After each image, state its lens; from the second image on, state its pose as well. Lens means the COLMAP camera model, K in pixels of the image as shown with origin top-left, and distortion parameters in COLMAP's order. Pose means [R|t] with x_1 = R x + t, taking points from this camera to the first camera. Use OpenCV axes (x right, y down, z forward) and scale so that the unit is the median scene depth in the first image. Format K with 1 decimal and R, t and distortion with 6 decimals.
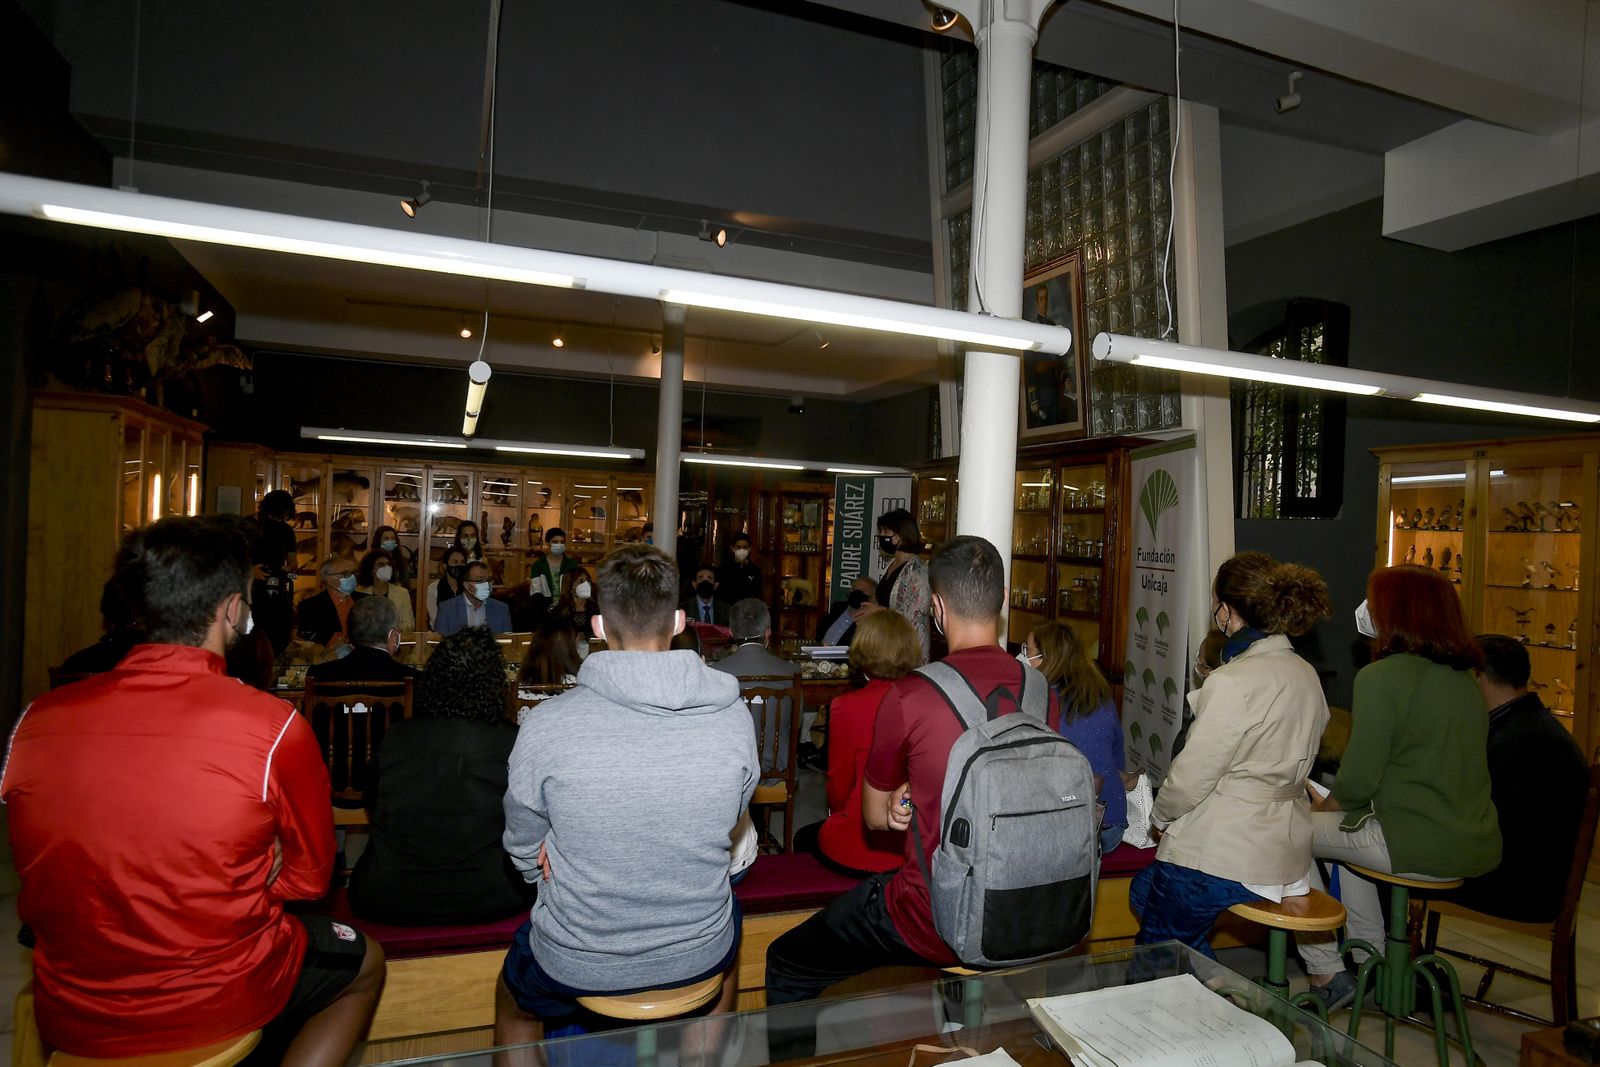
lens RADIAL K [[964.6, 0, 794.1], [0, 964.6, 529.9], [0, 0, 1]] dist [-0.051746, 0.028642]
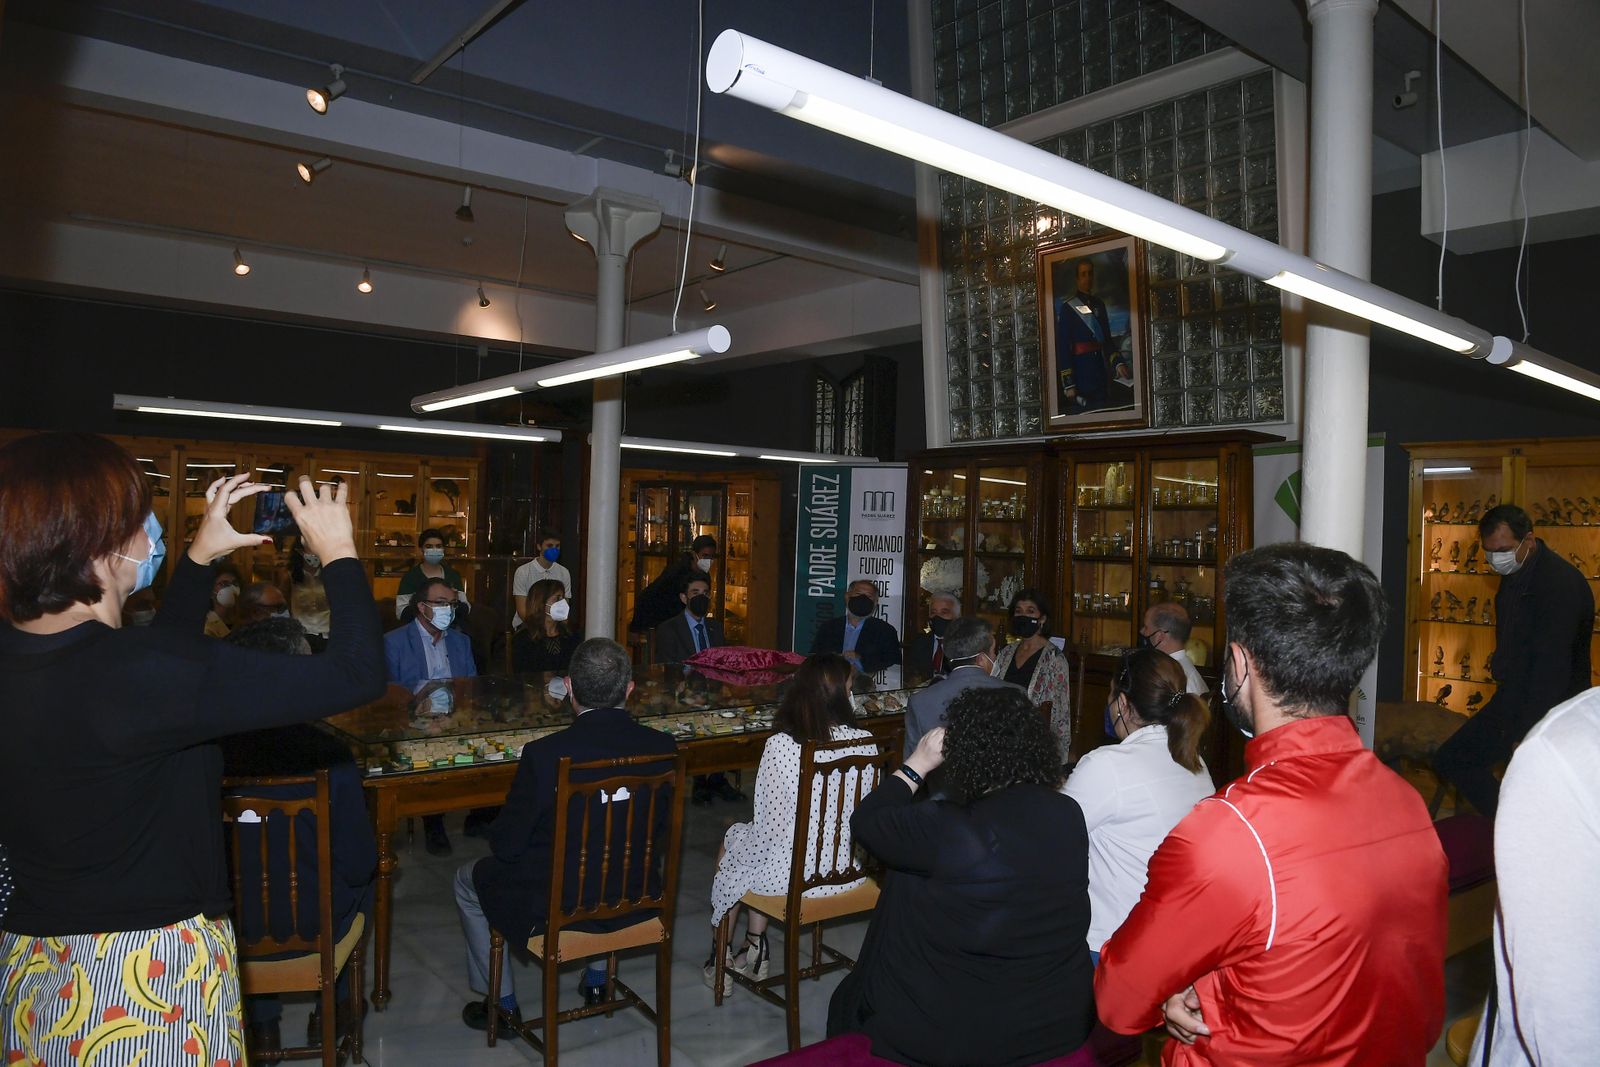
lens RADIAL K [[1099.9, 0, 802.1], [0, 1099.9, 537.3], [0, 0, 1]] dist [-0.049514, -0.002619]
pose [[0.950651, -0.015414, 0.309879, -0.321633], [0.010256, 0.999781, 0.018267, -0.012343], [-0.310092, -0.014188, 0.950601, 0.091897]]
